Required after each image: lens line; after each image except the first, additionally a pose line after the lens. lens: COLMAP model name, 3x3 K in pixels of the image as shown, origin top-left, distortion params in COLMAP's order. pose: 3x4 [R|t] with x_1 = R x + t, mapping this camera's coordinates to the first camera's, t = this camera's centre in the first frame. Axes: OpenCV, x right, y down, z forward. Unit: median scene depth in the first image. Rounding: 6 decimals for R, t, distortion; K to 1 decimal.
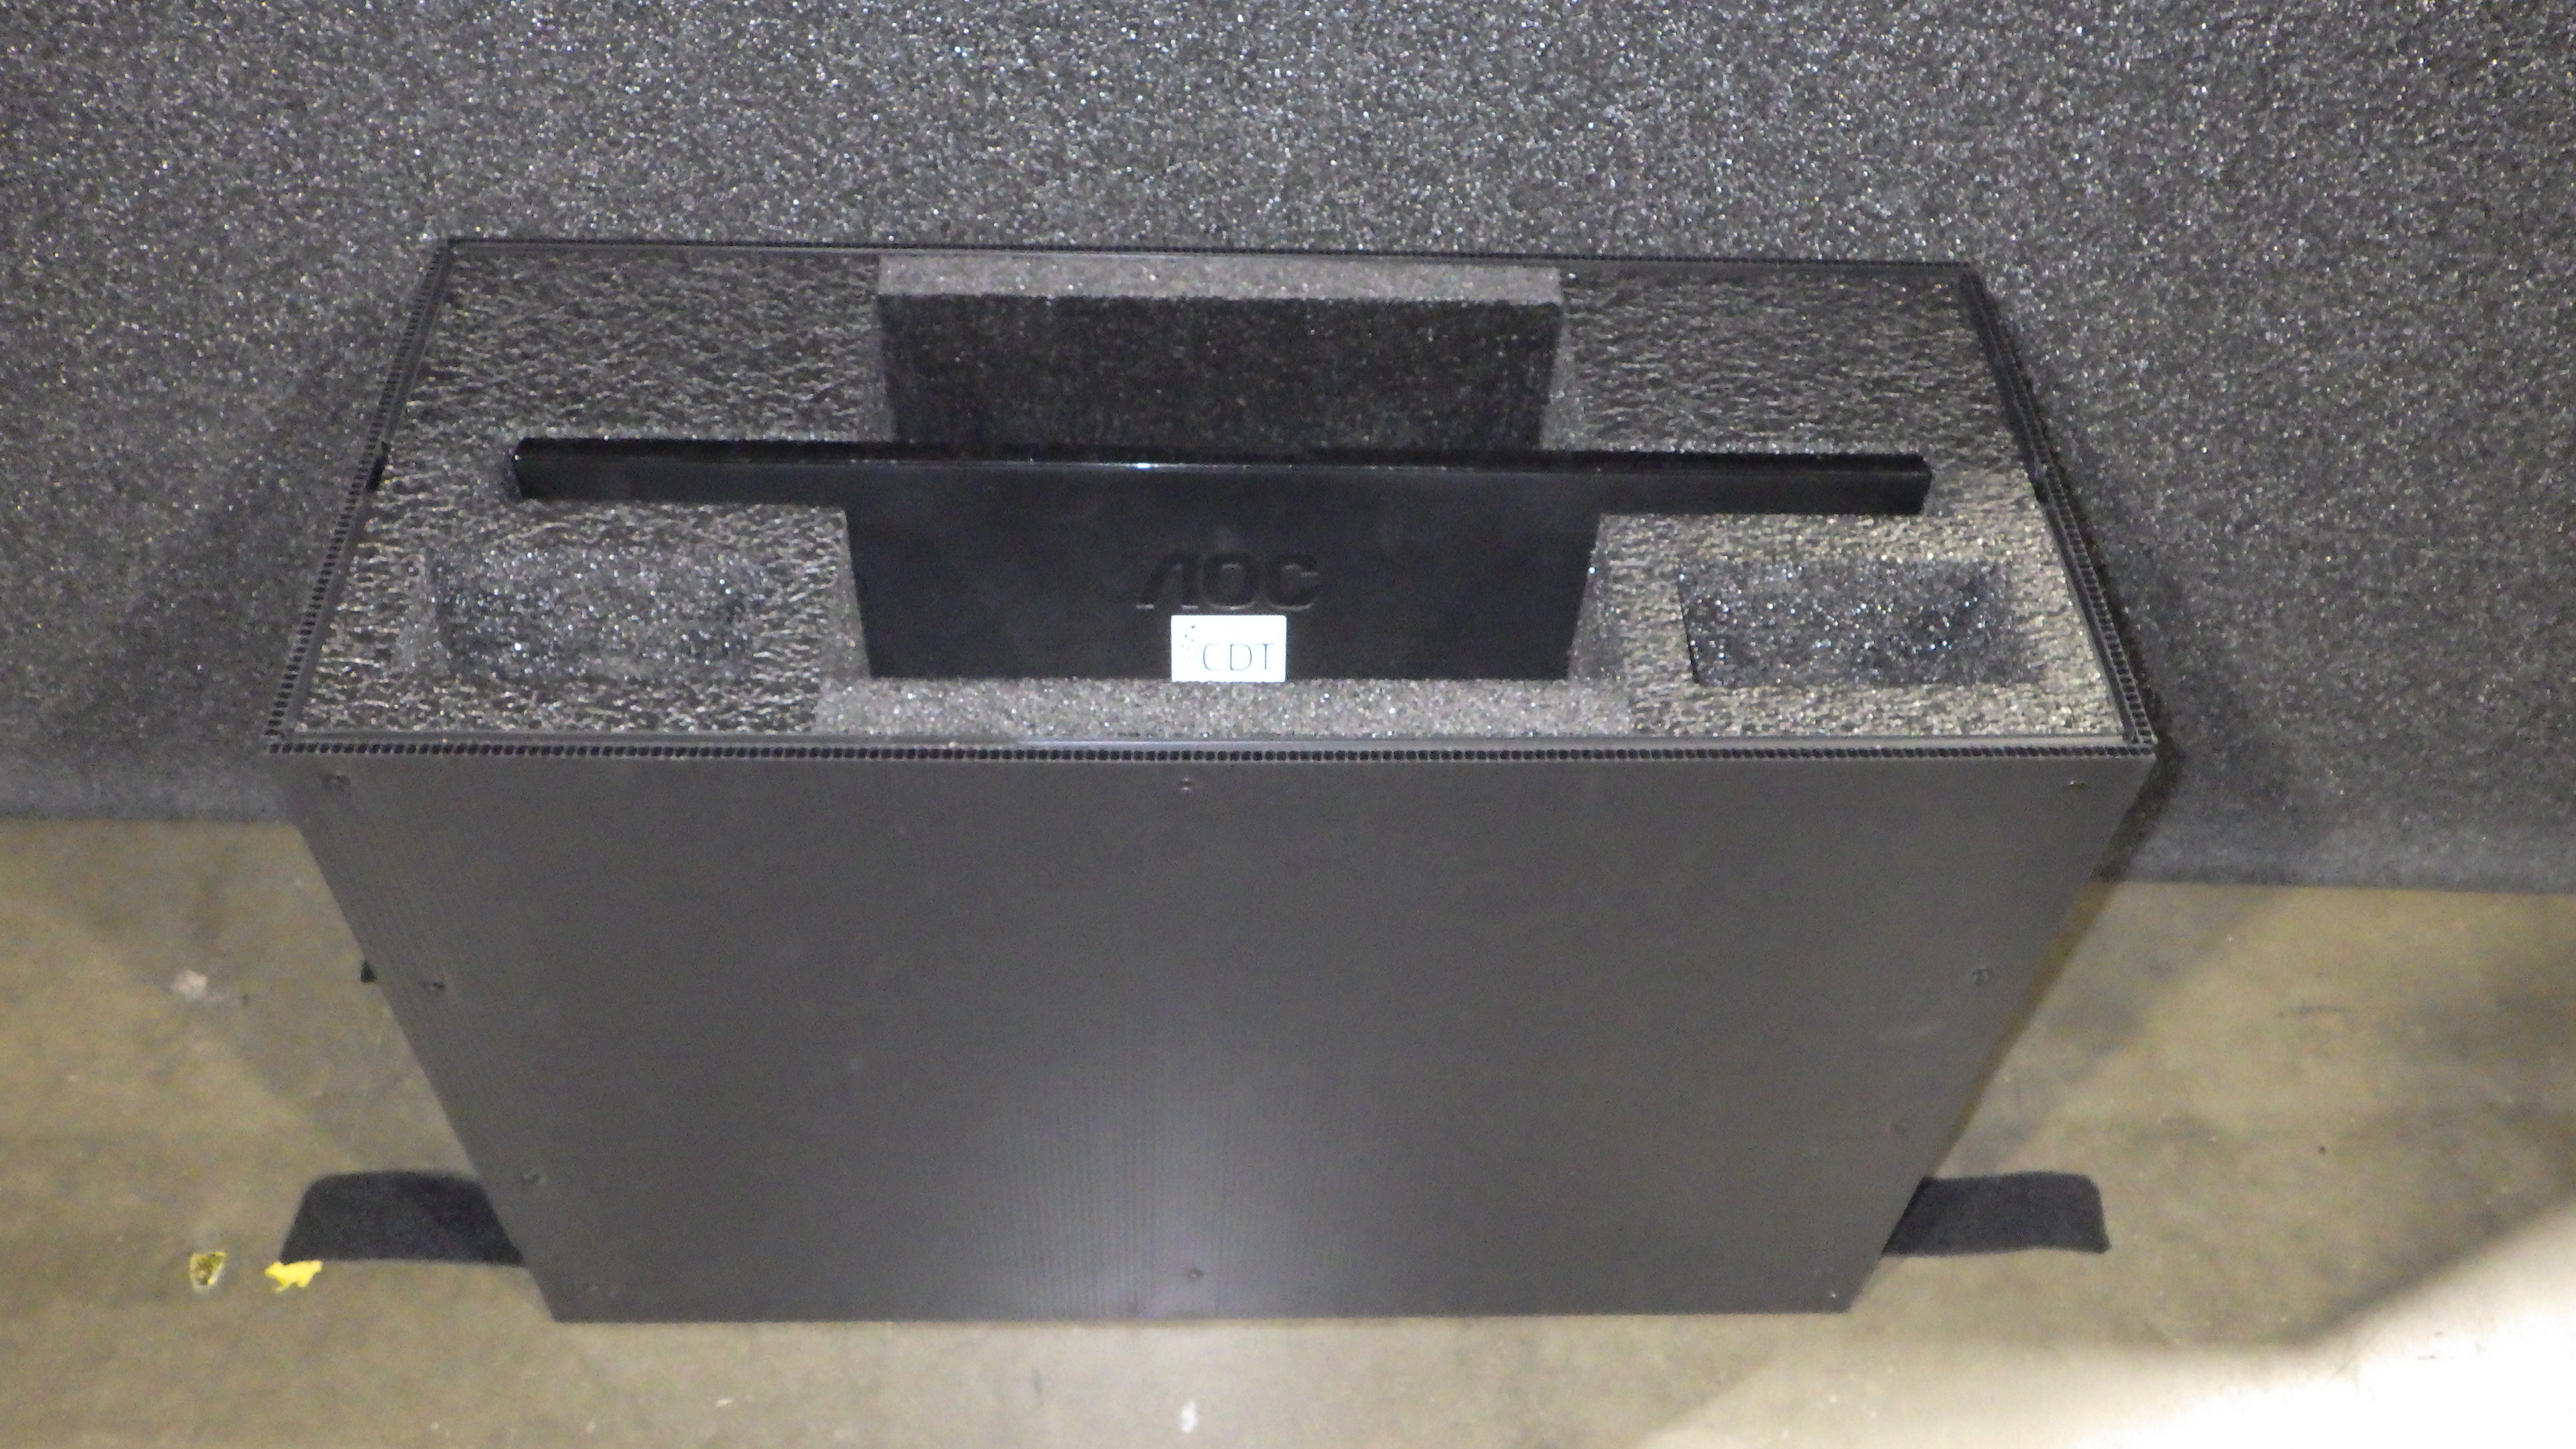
lens RADIAL K [[2222.4, 0, 1297.0], [0, 2222.4, 682.7], [0, 0, 1]] dist [-0.003113, 0.003105]
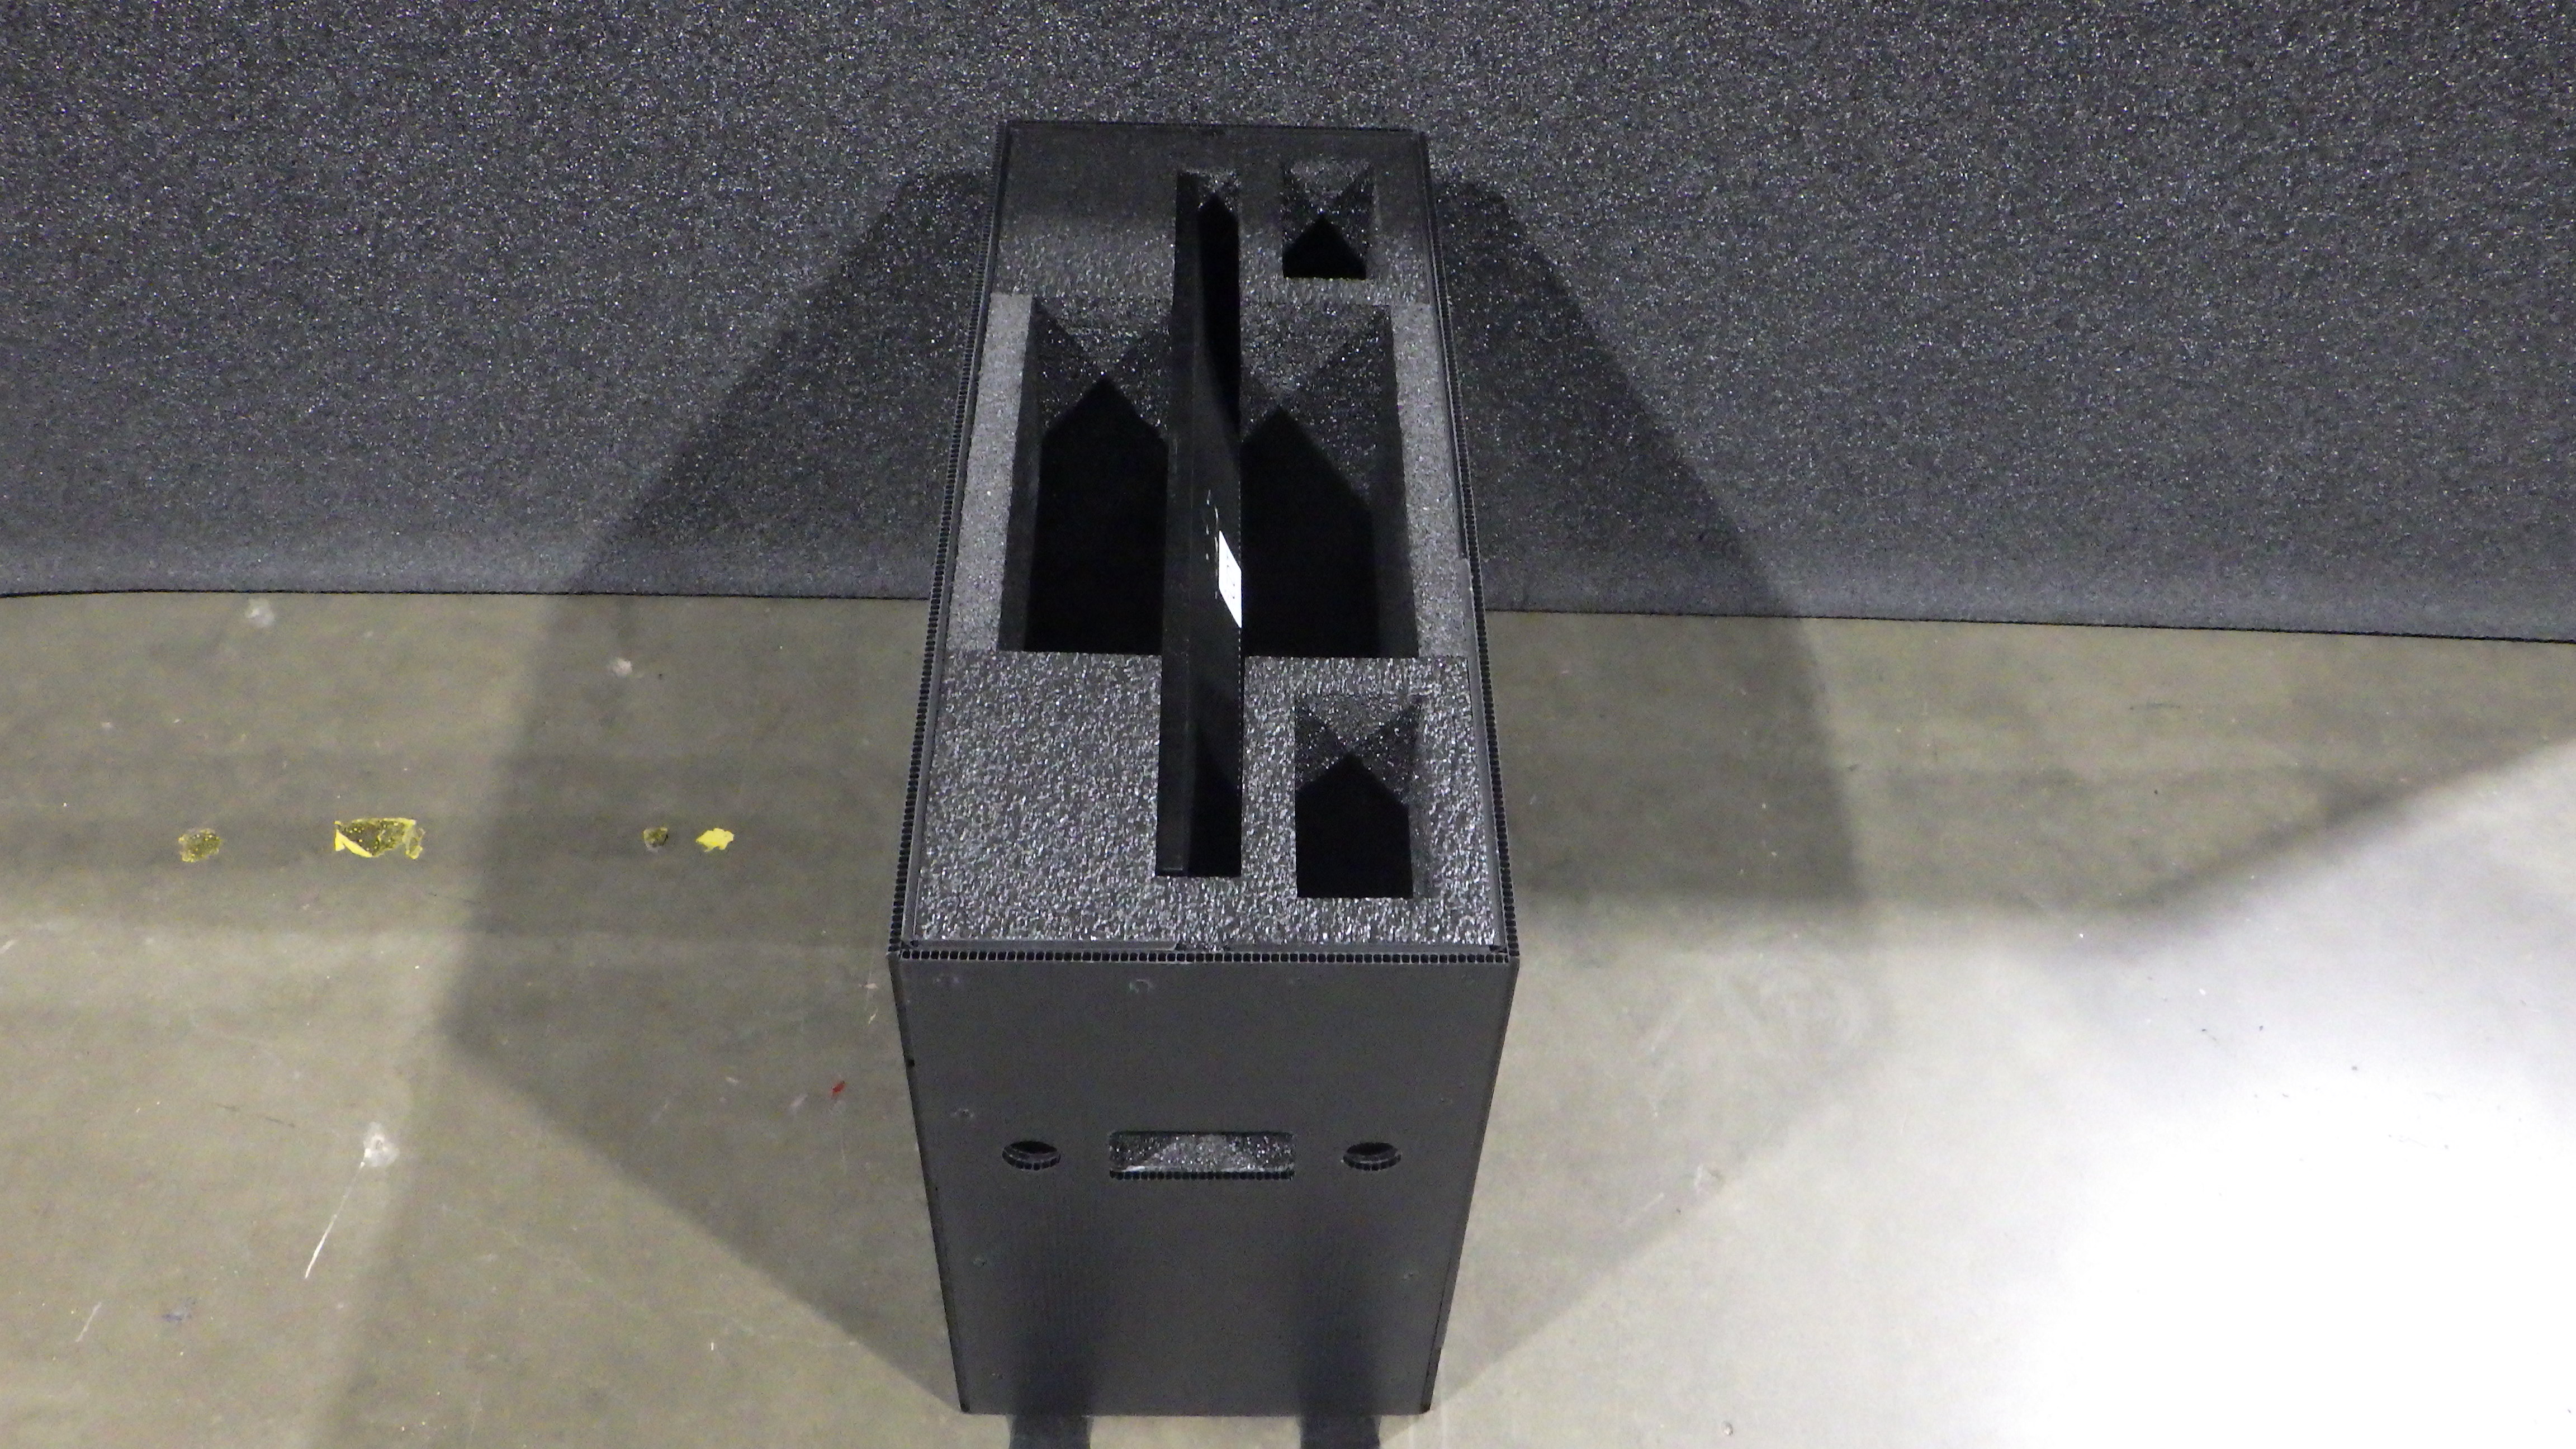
lens RADIAL K [[2222.4, 0, 1286.5], [0, 2222.4, 704.3], [0, 0, 1]] dist [-0.003113, 0.003105]
pose [[0.999789, 0.007361, -0.019194, 0.001380], [-0.007920, 0.999542, -0.029204, 0.275779], [0.018970, 0.029350, 0.999389, -0.546899]]
